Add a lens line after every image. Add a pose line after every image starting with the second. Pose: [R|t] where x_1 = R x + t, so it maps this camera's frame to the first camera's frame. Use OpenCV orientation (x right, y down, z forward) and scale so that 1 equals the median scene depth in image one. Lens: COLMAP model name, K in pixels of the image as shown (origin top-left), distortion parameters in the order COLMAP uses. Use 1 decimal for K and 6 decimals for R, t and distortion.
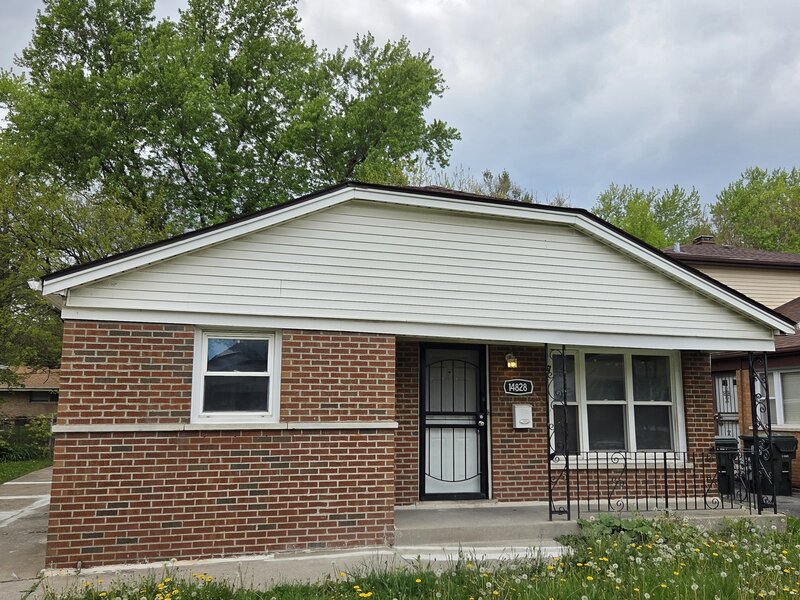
lens RADIAL K [[707.5, 0, 400.0], [0, 707.5, 300.0], [0, 0, 1]] dist [0.071456, -0.084895]
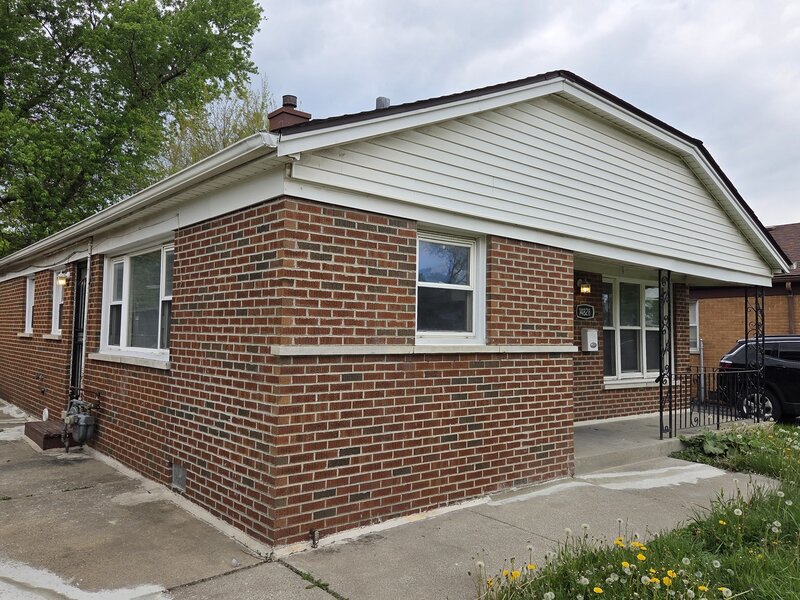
lens RADIAL K [[620.6, 0, 400.8], [0, 620.6, 292.2], [0, 0, 1]] dist [0.059522, -0.001426]
pose [[0.915351, 0.040197, 0.400646, -0.585486], [-0.075406, 0.994514, 0.072497, 0.065363], [-0.395534, -0.096571, 0.913360, 0.378076]]
